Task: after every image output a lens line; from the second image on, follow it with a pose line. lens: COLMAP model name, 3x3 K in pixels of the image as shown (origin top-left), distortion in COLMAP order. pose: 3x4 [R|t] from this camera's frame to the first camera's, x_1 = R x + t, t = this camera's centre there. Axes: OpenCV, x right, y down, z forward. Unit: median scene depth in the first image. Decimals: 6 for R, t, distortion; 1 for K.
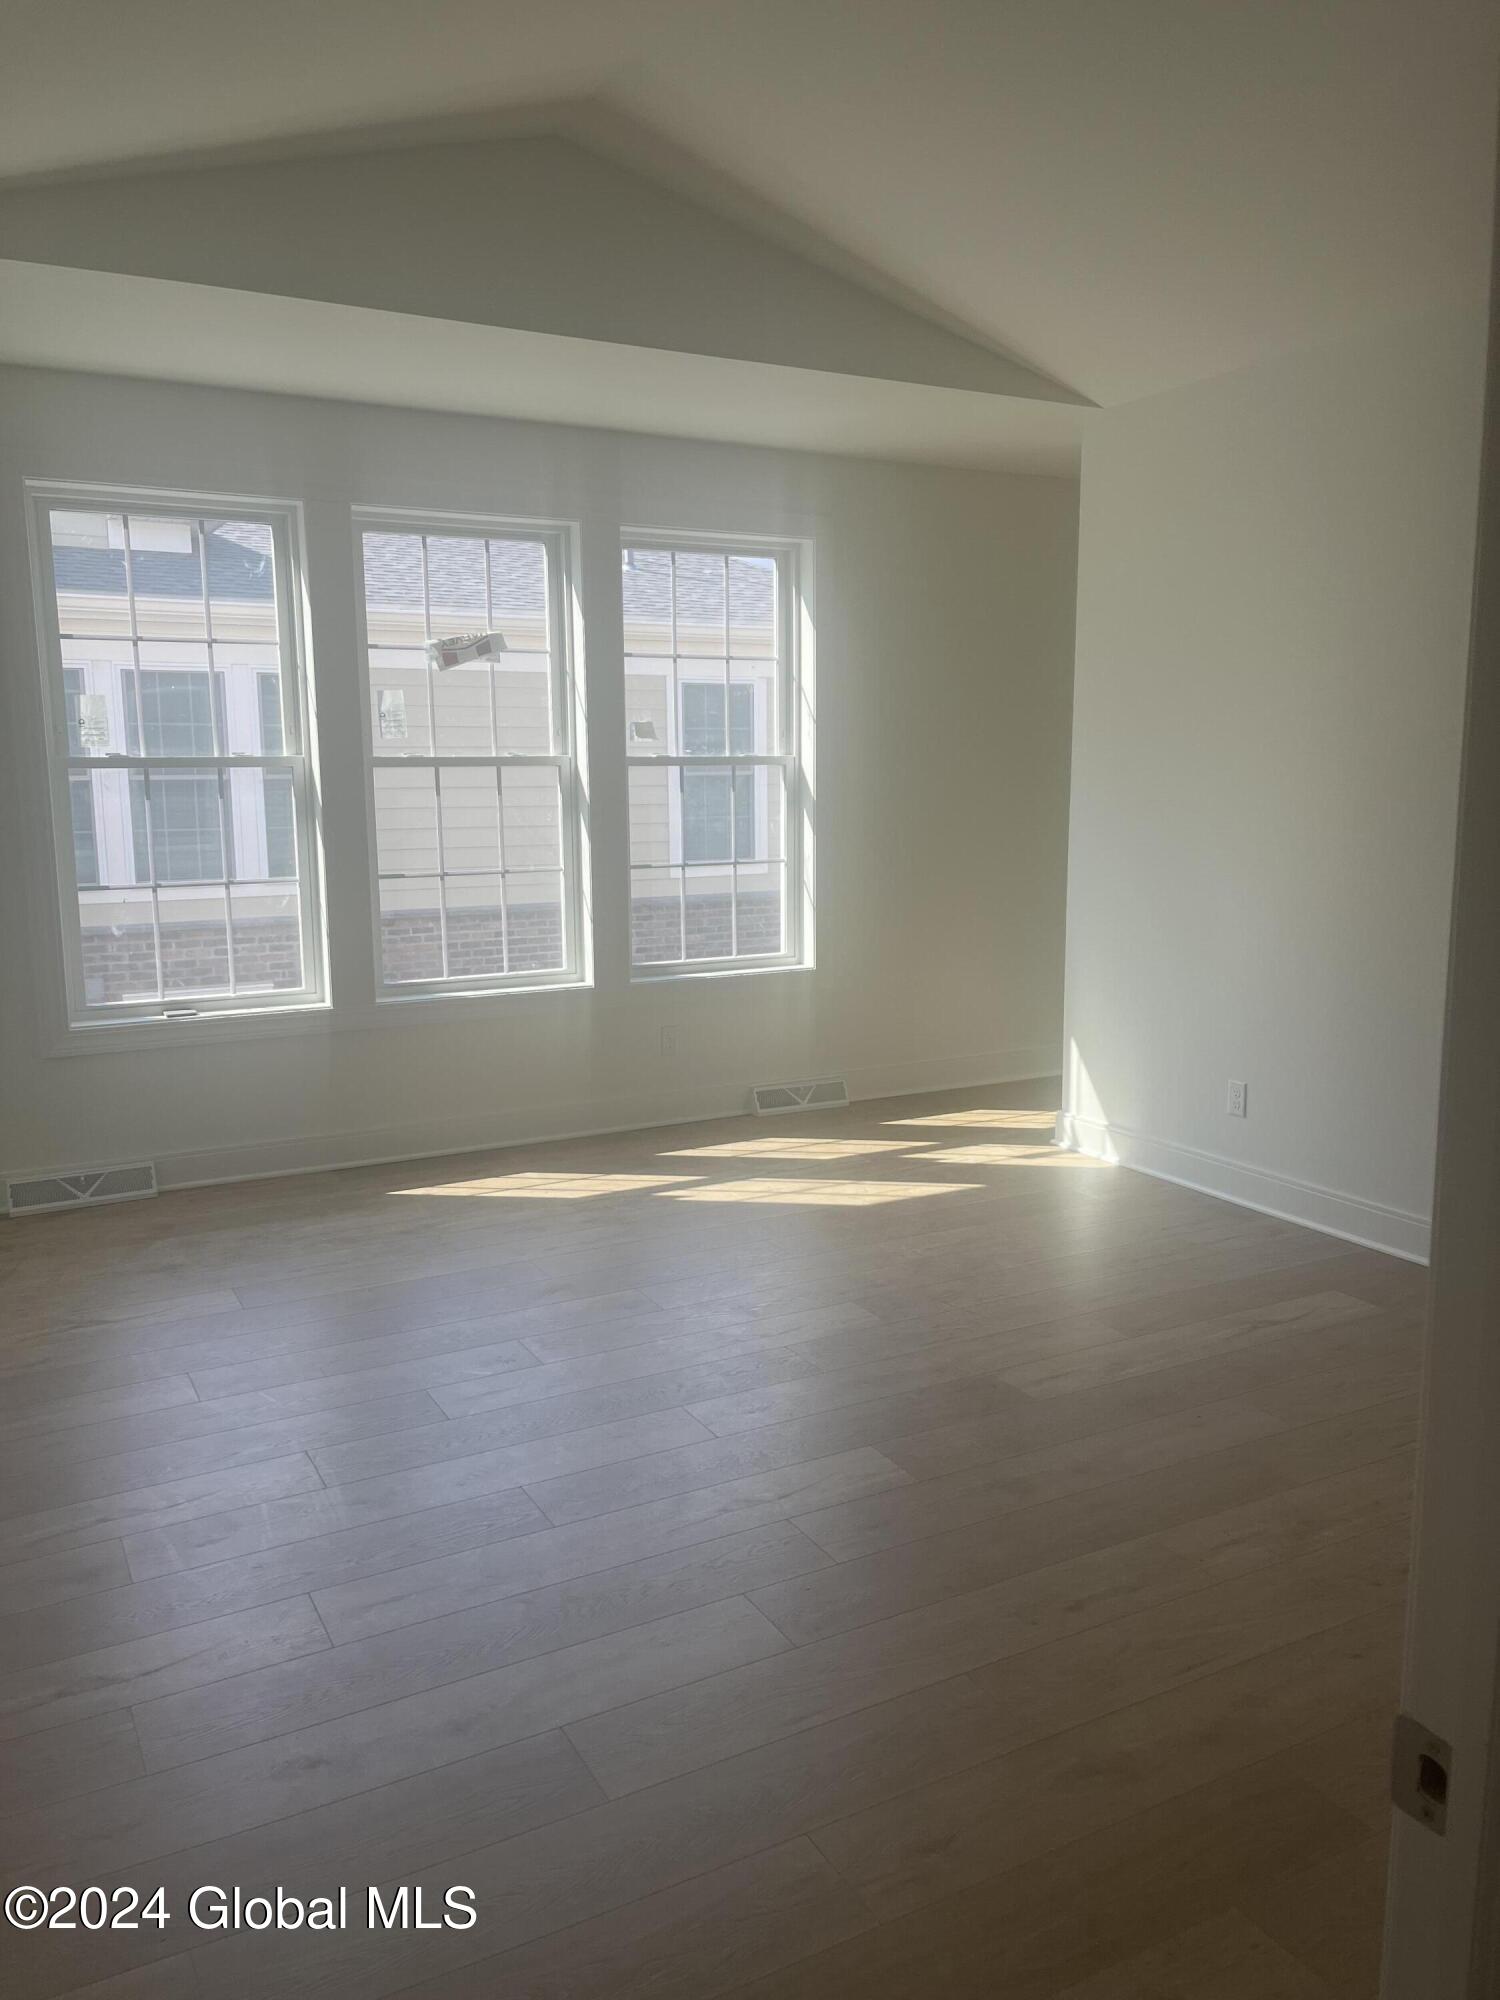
lens RADIAL K [[1520.8, 0, 750.0], [0, 1520.8, 1000.0], [0, 0, 1]] dist [0.039830, -0.067394]
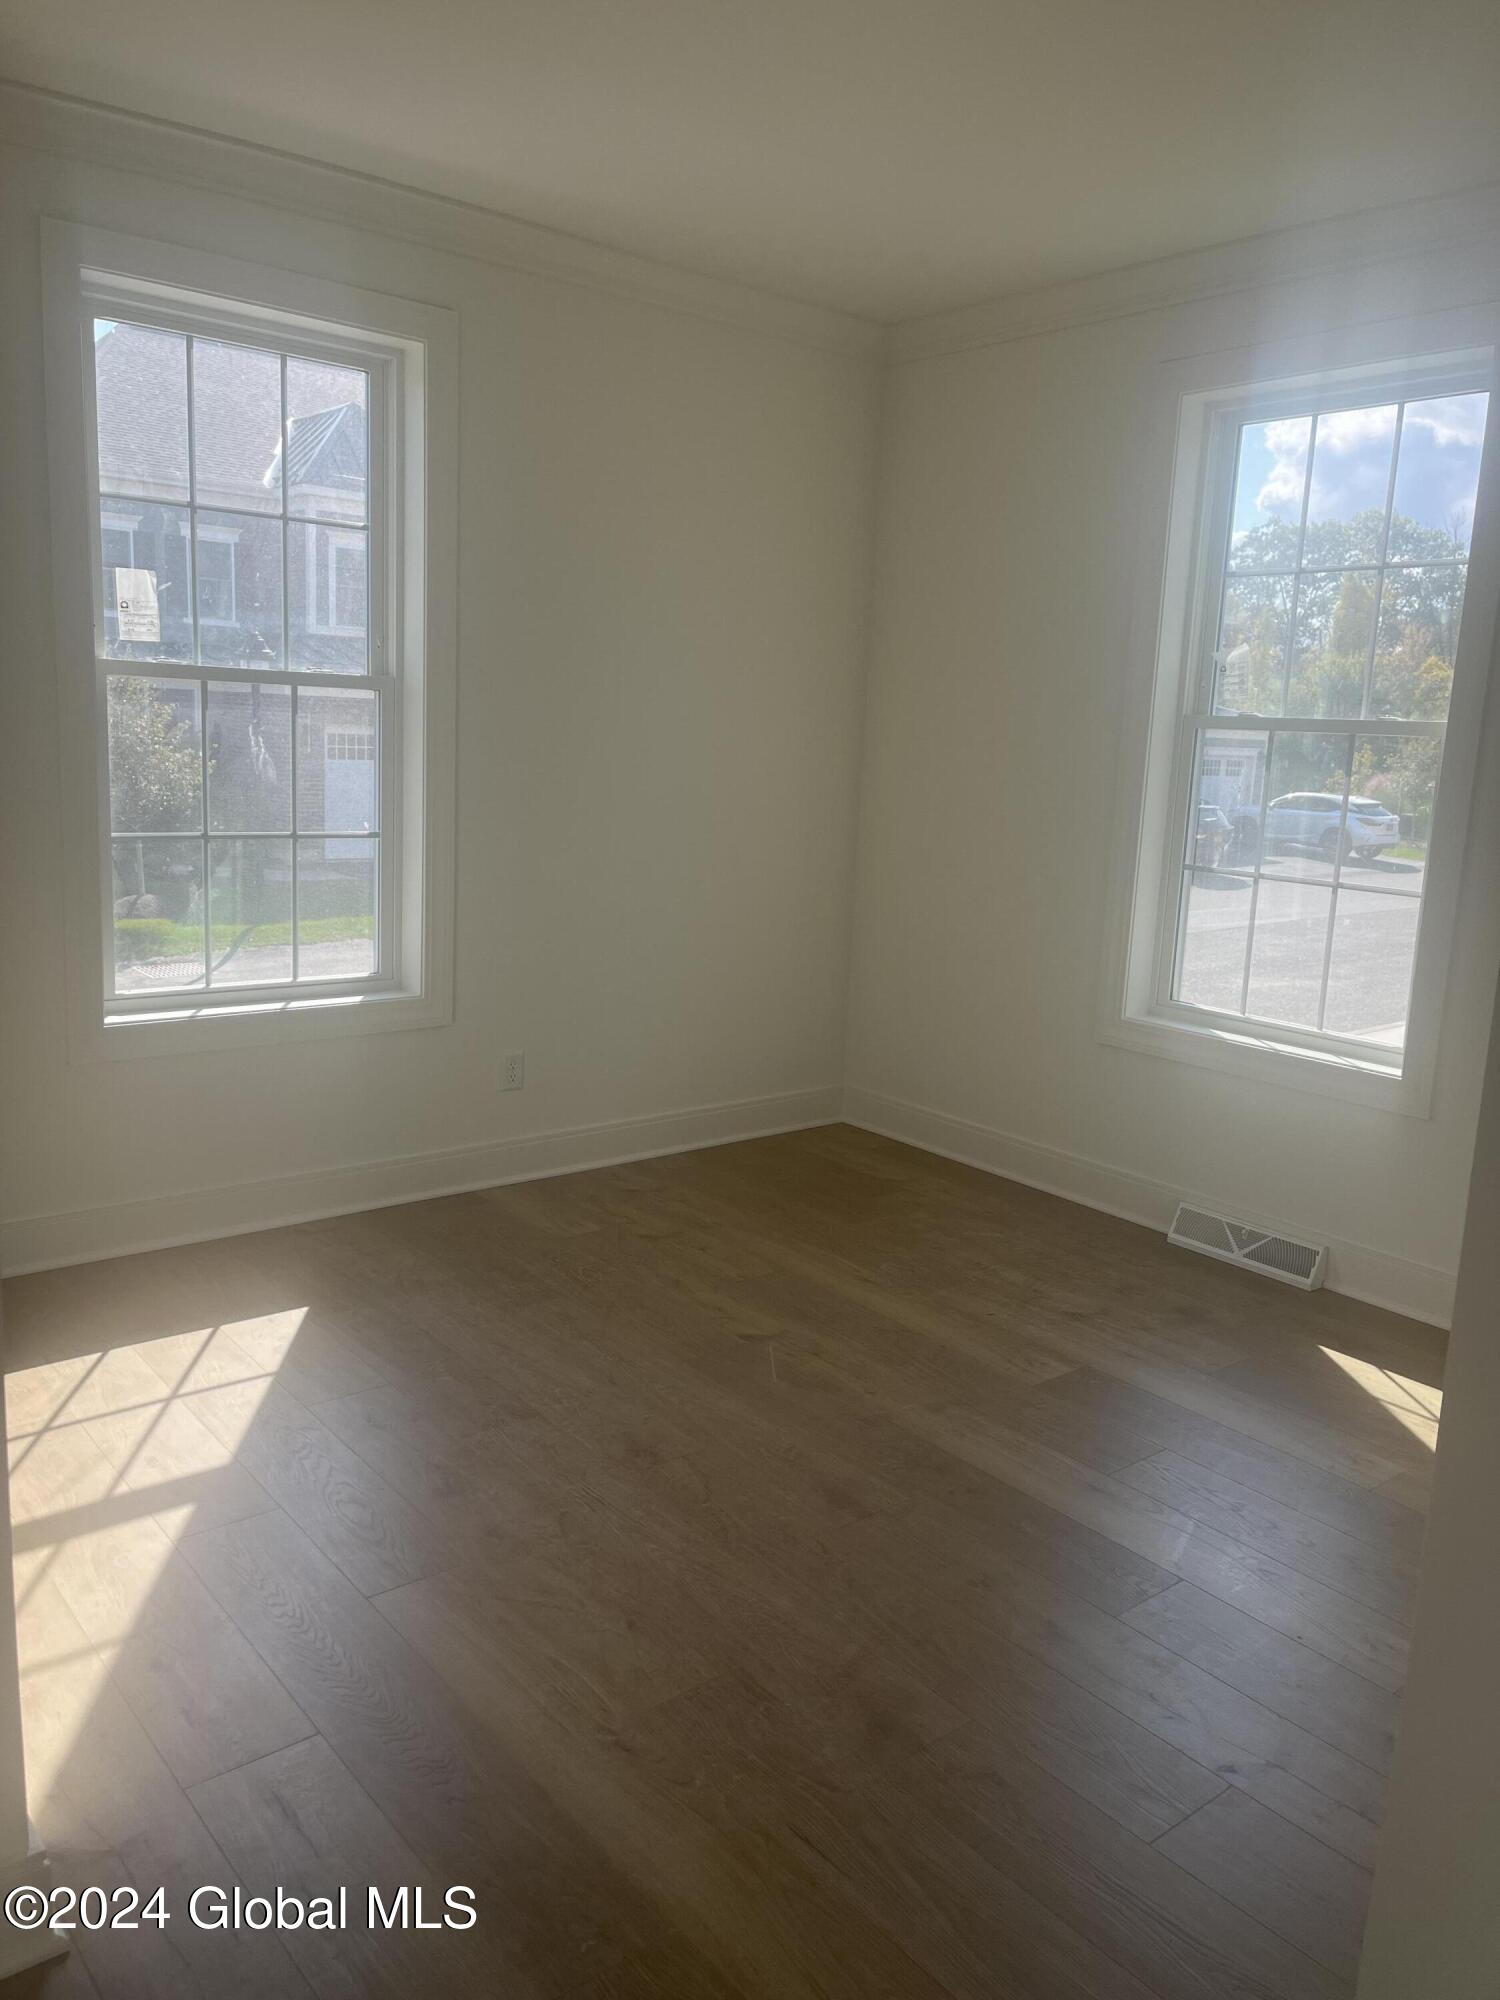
lens RADIAL K [[1520.8, 0, 750.0], [0, 1520.8, 1000.0], [0, 0, 1]] dist [0.039830, -0.067394]
pose [[0.184151, 0.191290, -0.964104, 0.297037], [-0.199674, 0.967706, 0.153865, -0.081080], [0.962402, 0.164172, 0.216400, 0.548806]]
